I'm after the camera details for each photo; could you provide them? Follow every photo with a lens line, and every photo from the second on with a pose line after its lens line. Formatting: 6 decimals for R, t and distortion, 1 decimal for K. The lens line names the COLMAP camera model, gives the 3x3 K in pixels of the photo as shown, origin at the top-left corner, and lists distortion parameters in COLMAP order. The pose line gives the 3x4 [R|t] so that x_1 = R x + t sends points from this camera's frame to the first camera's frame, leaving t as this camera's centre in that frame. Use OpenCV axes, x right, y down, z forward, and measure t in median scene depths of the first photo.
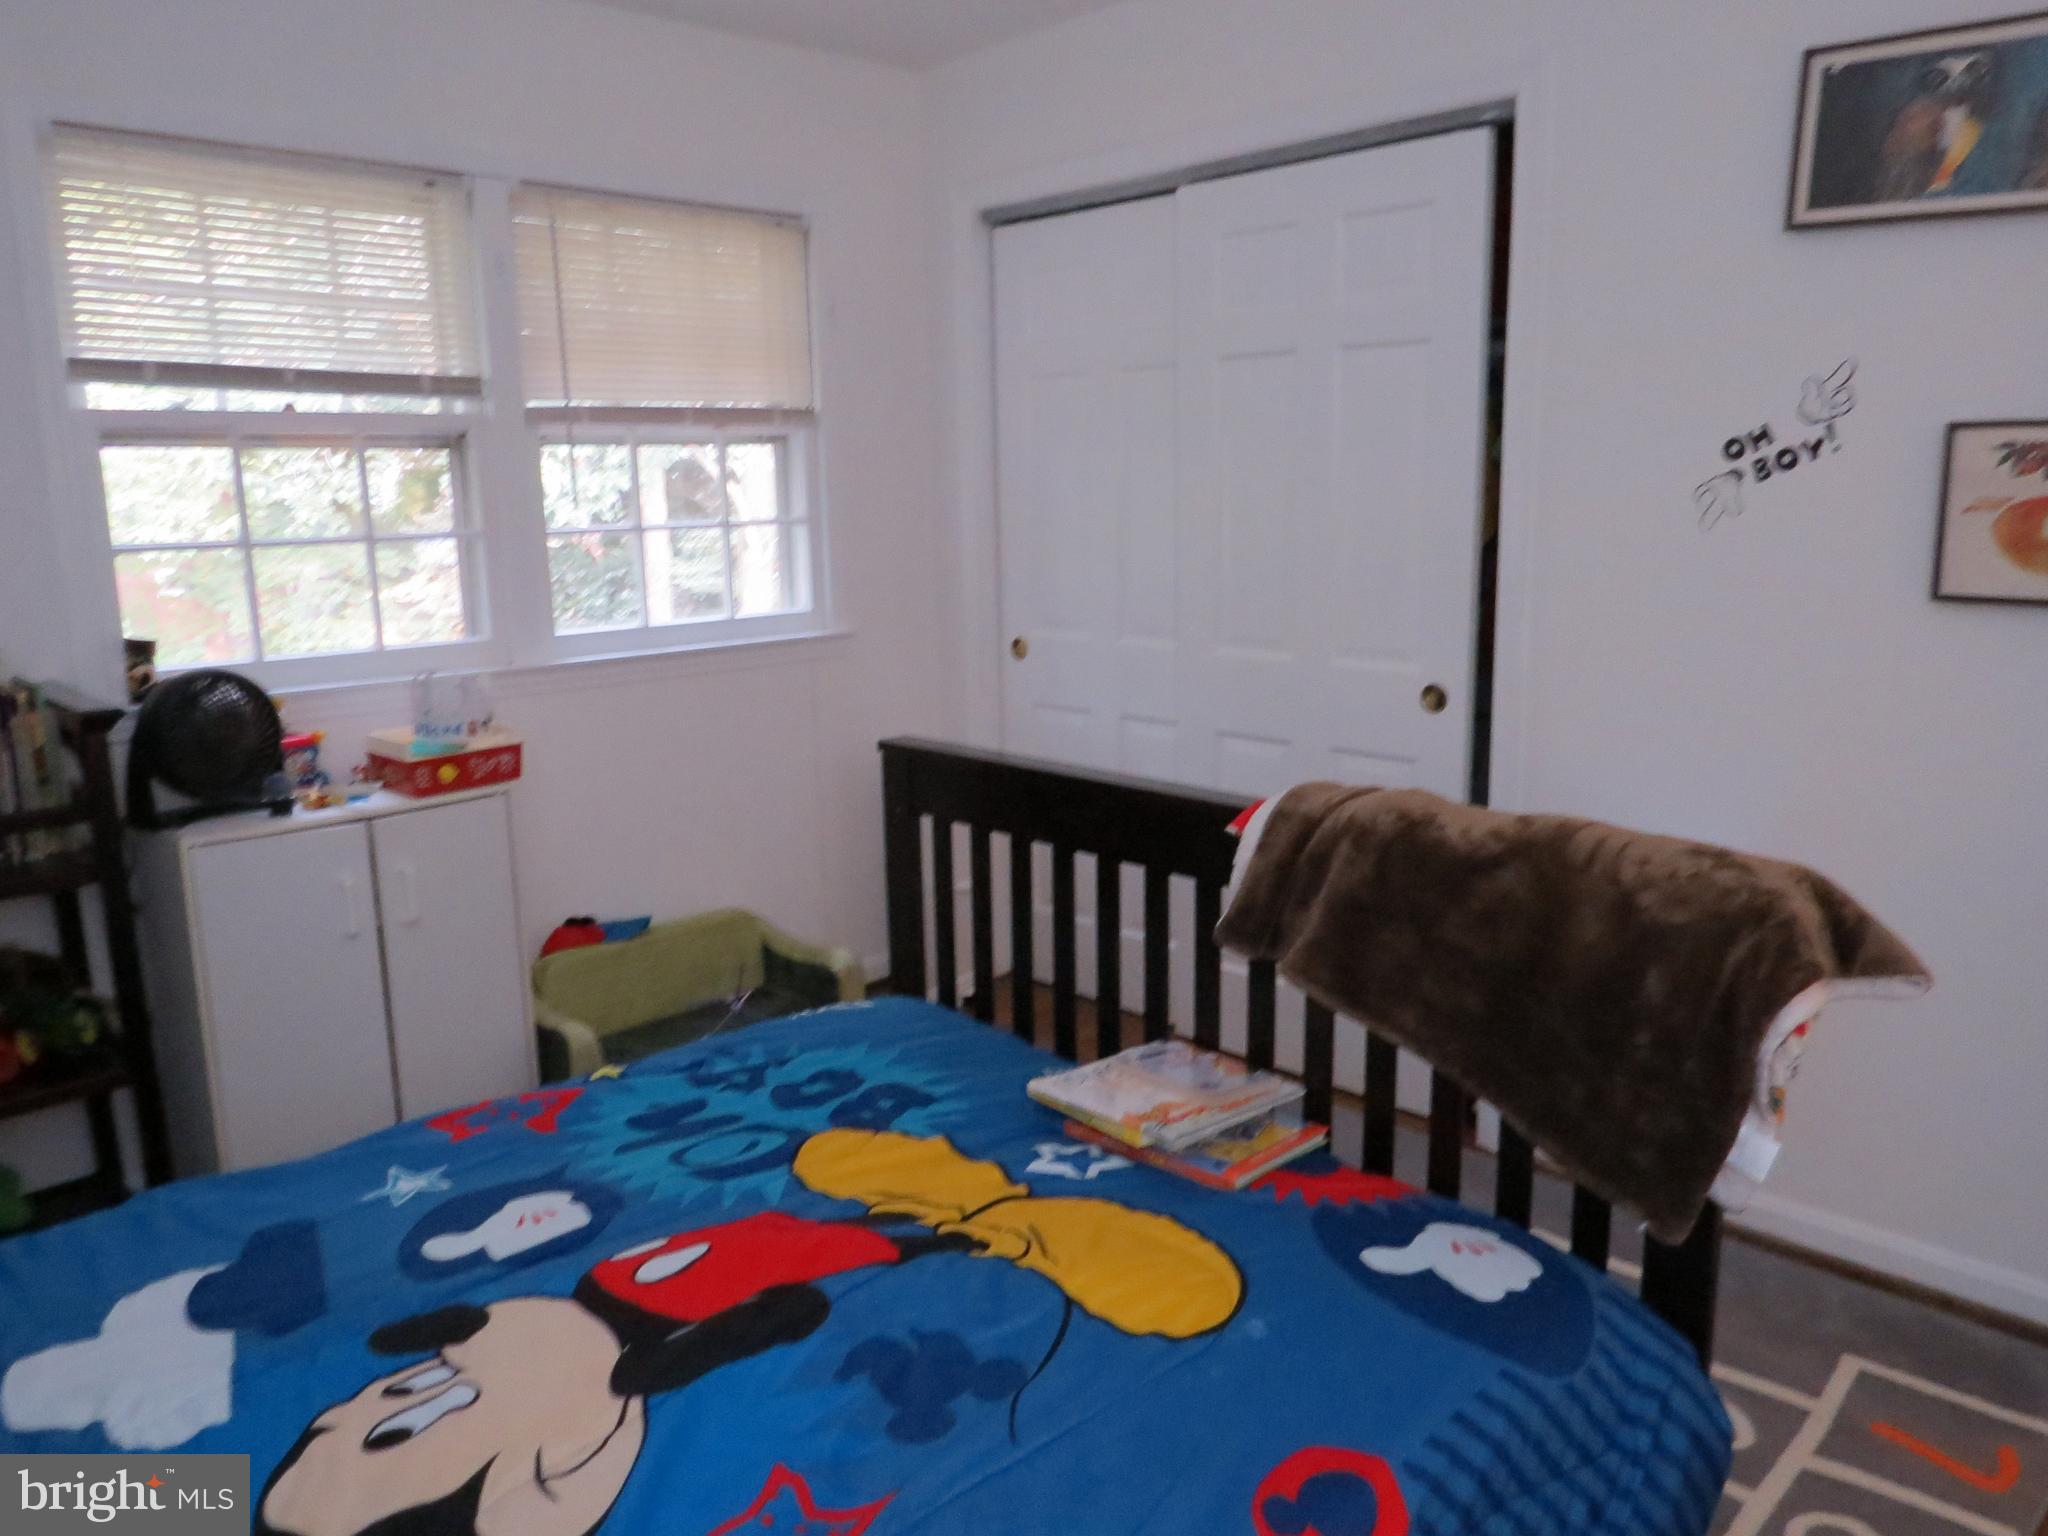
lens RADIAL K [[1458.4, 0, 1030.4], [0, 1458.4, 768.0], [0, 0, 1]] dist [-0.007630, -0.009721]
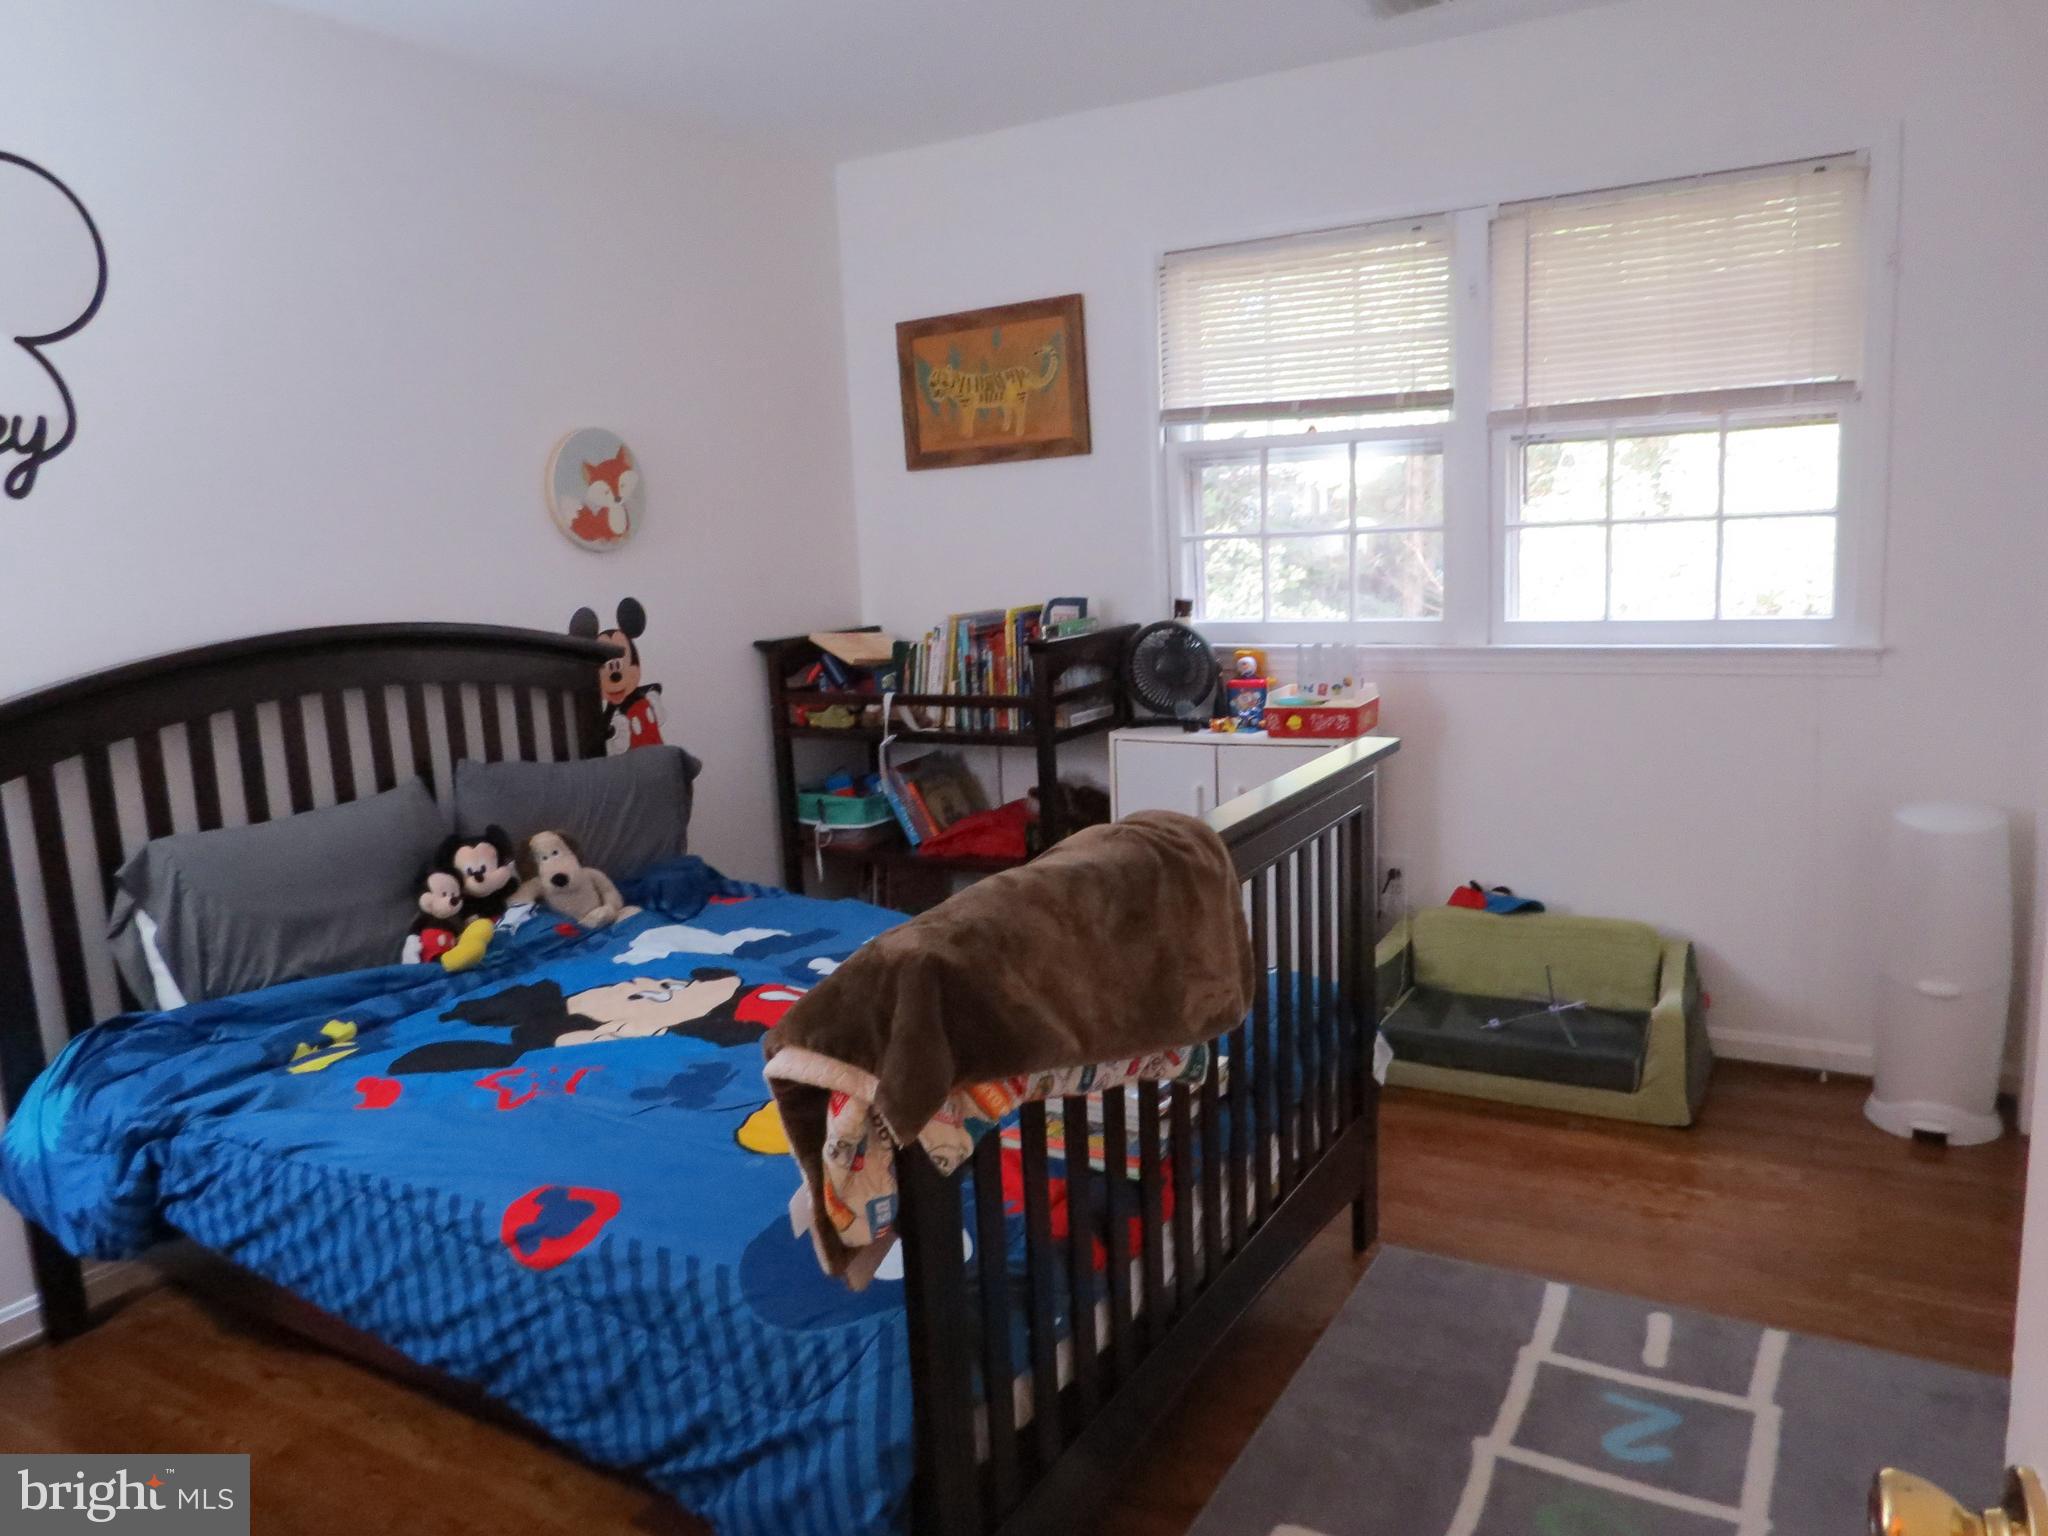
lens RADIAL K [[1458.4, 0, 1030.4], [0, 1458.4, 768.0], [0, 0, 1]] dist [-0.007630, -0.009721]
pose [[0.269083, 0.162557, -0.949300, 0.705052], [-0.144213, 0.981342, 0.127166, -0.081274], [0.952259, 0.102683, 0.287505, 0.417636]]
